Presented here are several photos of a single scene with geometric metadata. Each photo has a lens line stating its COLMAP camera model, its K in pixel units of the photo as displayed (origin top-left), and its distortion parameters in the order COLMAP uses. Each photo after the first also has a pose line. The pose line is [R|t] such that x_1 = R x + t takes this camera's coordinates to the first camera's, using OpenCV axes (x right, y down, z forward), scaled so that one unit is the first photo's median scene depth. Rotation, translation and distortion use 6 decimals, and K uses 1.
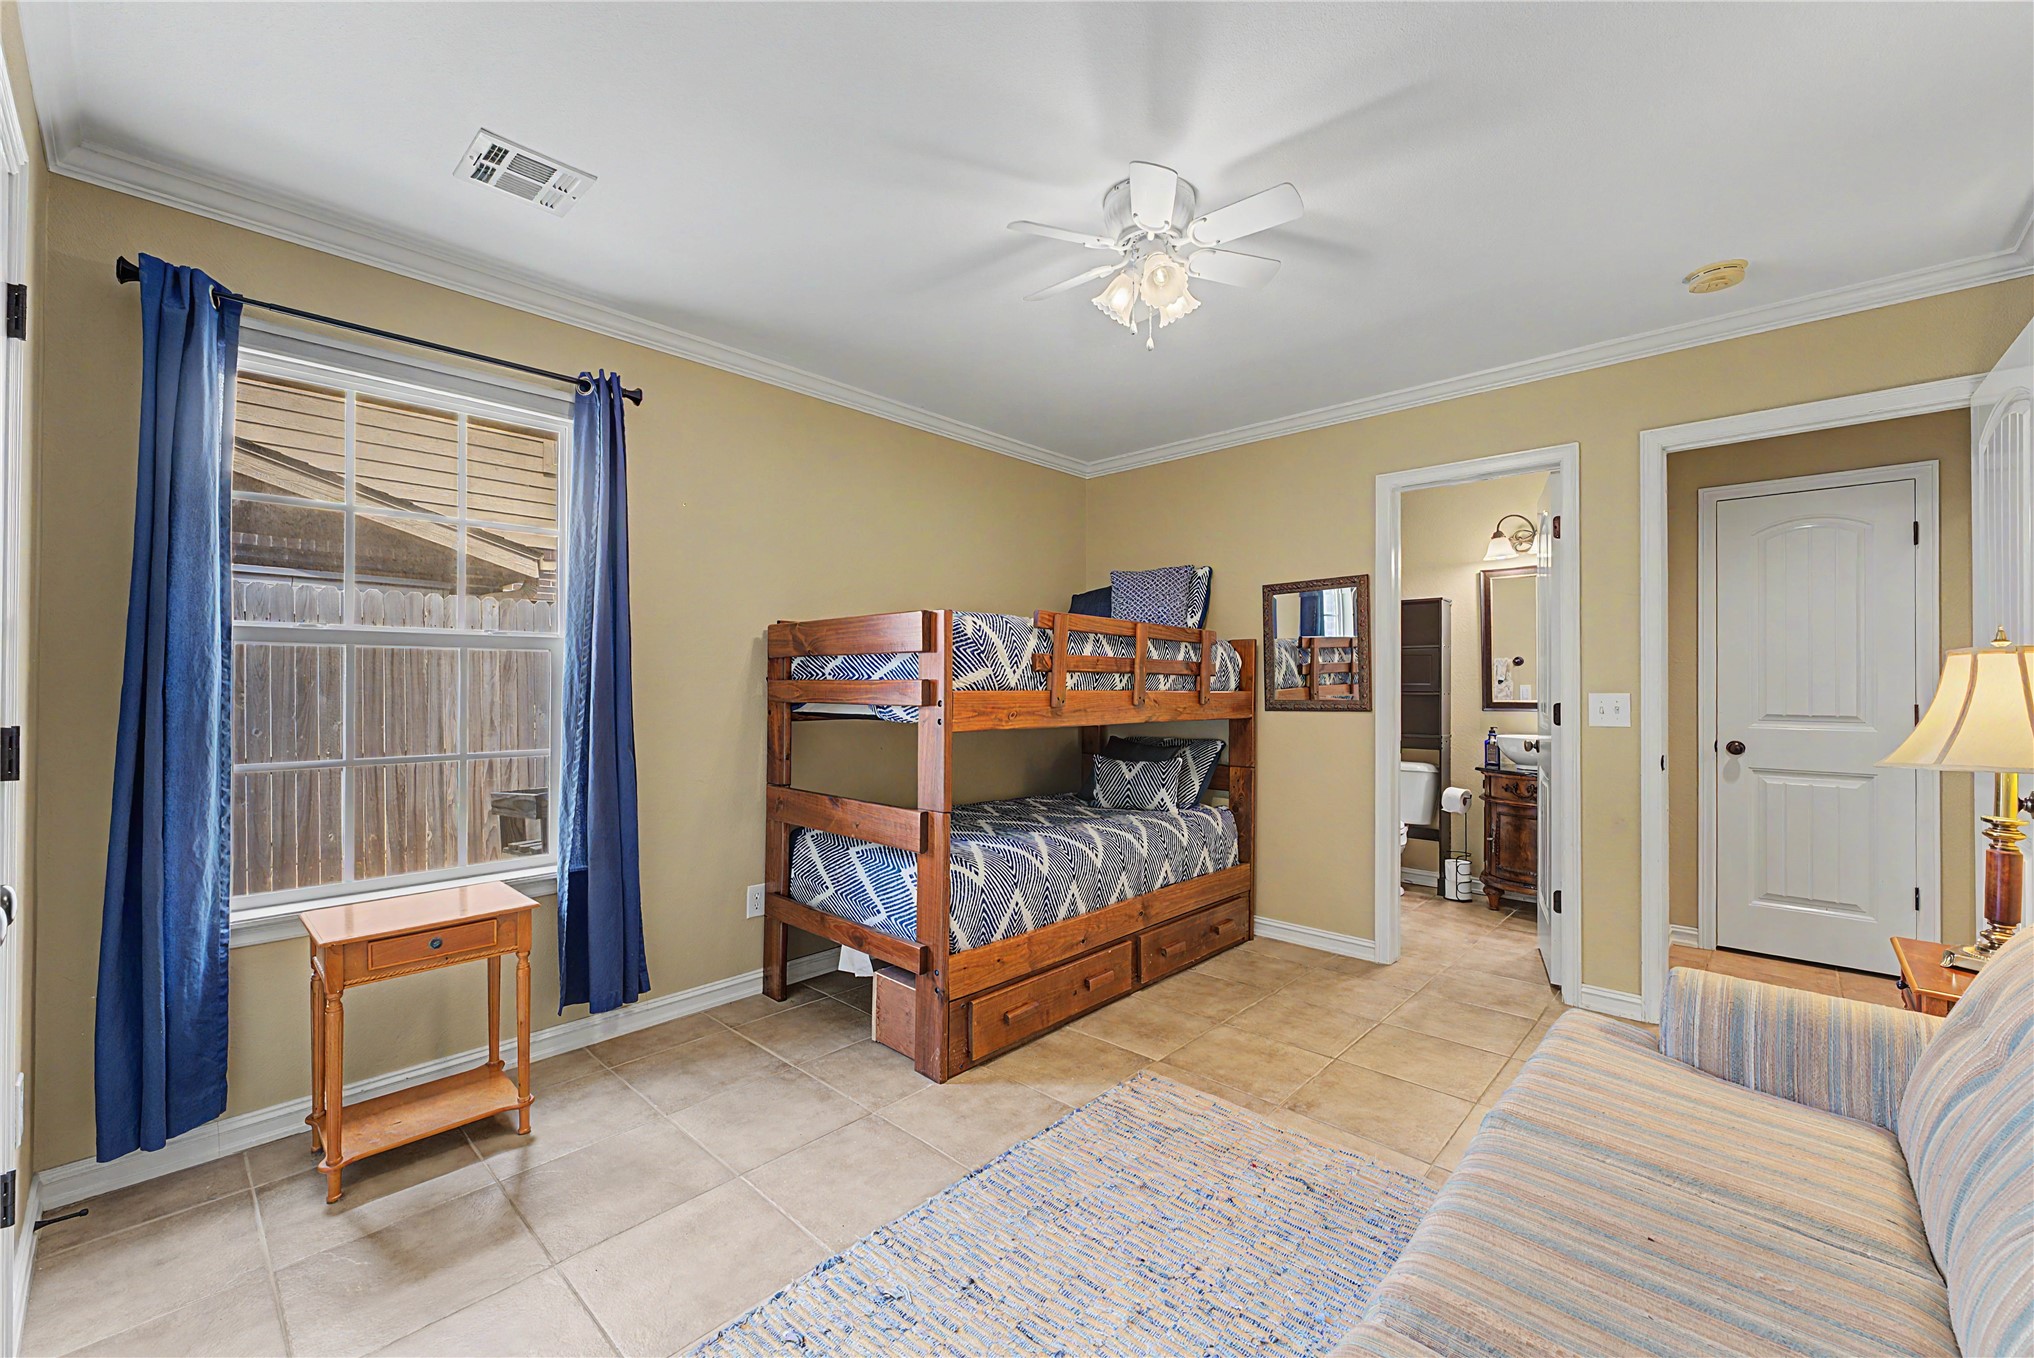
lens RADIAL K [[828.3, 0, 1020.7], [0, 828.3, 684.0], [0, 0, 1]] dist [0.000261, -0.000011]
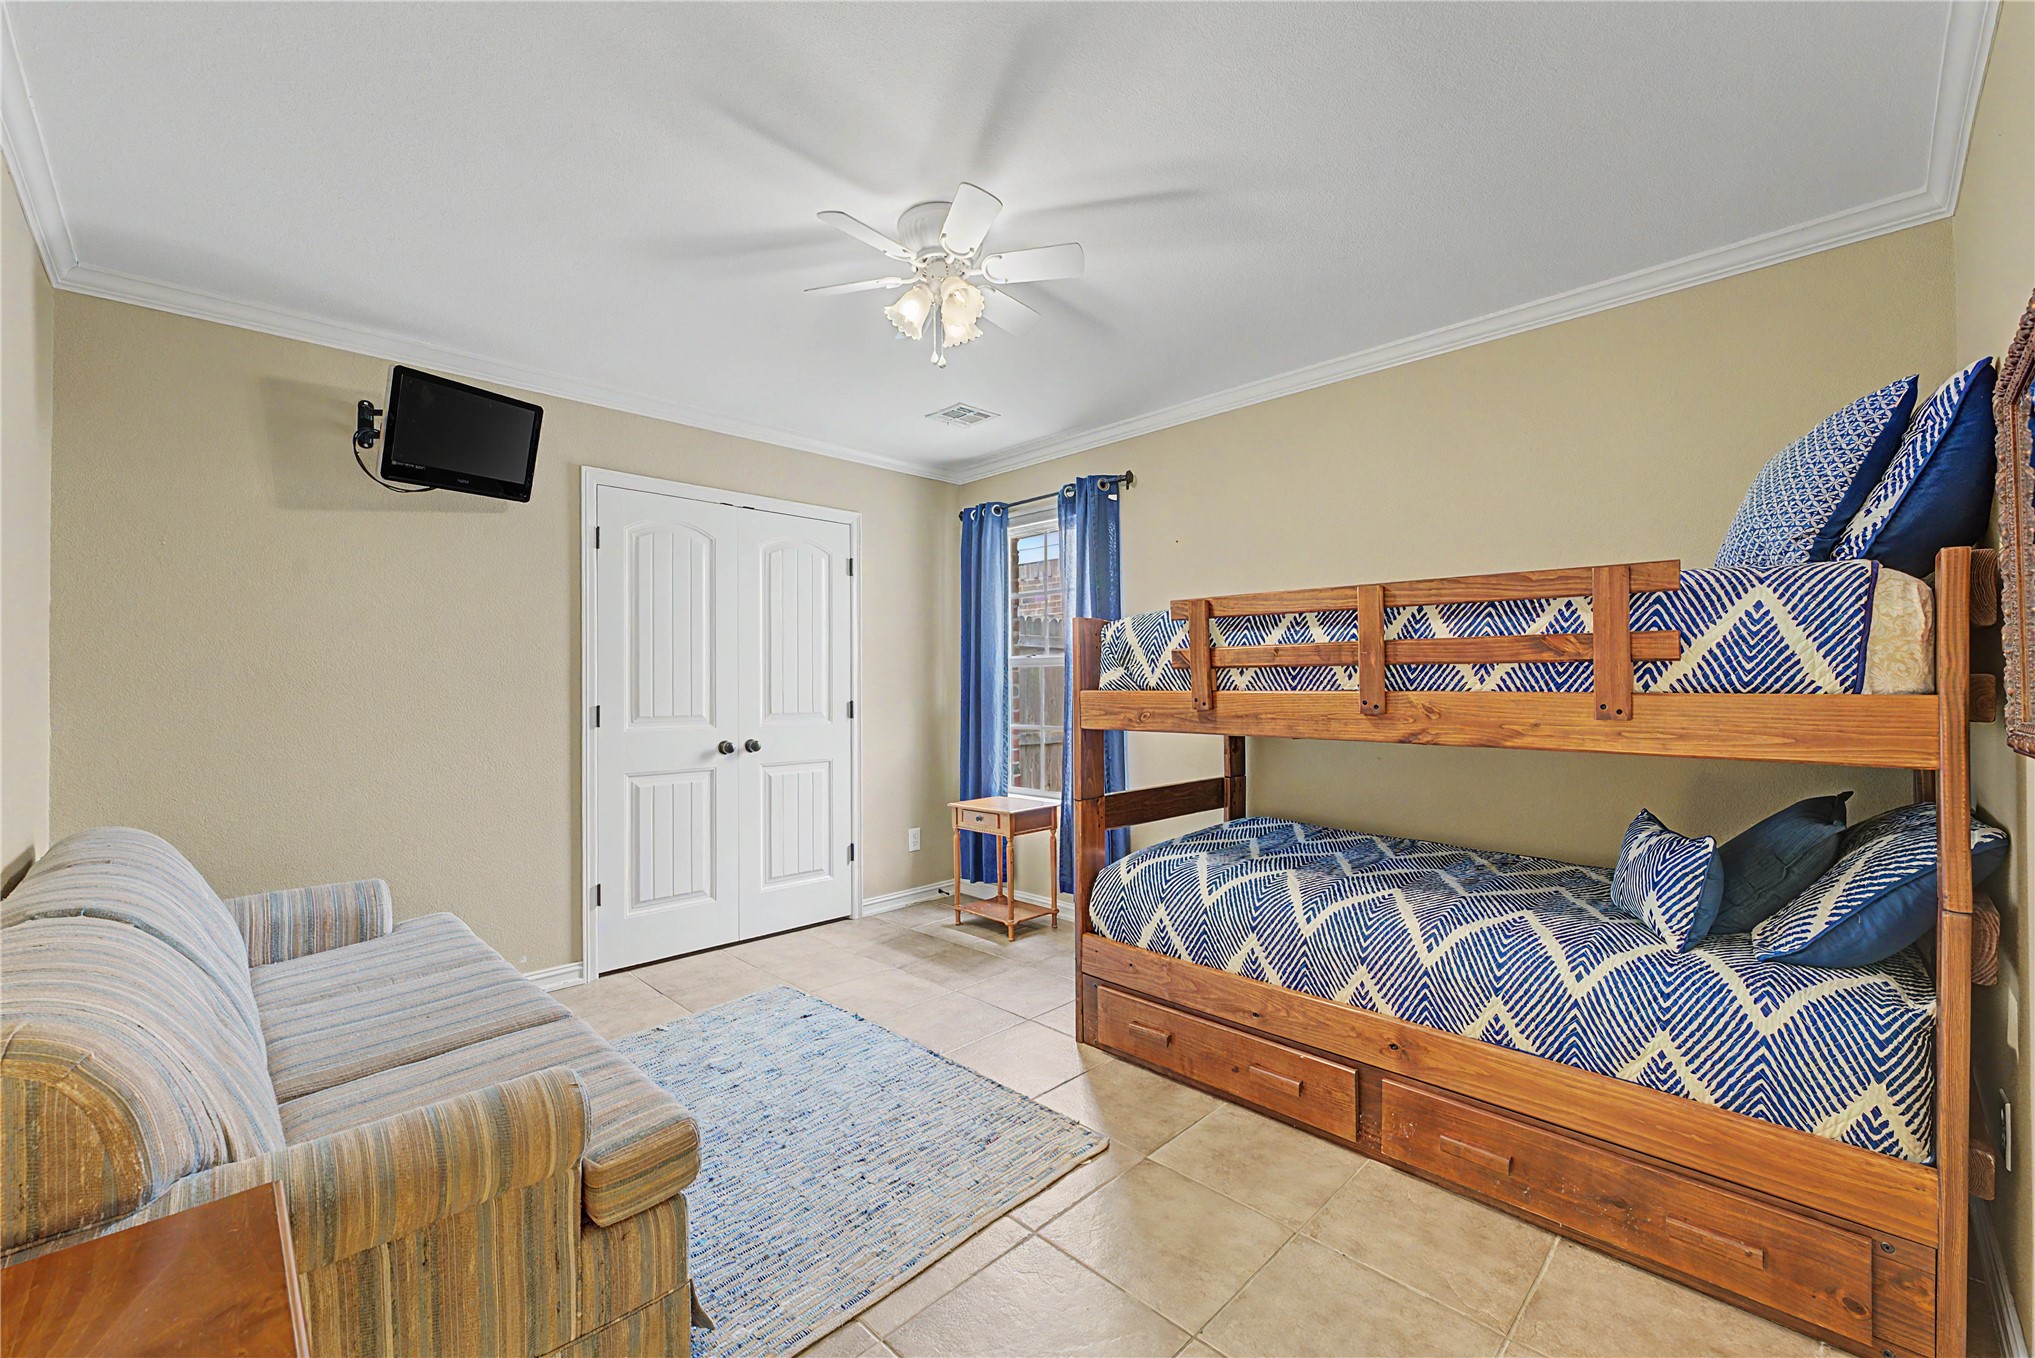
lens RADIAL K [[828.7, 0, 1020.0], [0, 828.7, 687.0], [0, 0, 1]] dist [0.000261, -0.000011]
pose [[-0.041683, -0.001612, -0.999130, 0.927601], [0.002707, 0.999995, -0.001726, 0.004815], [0.999127, -0.002776, -0.041678, 0.876326]]
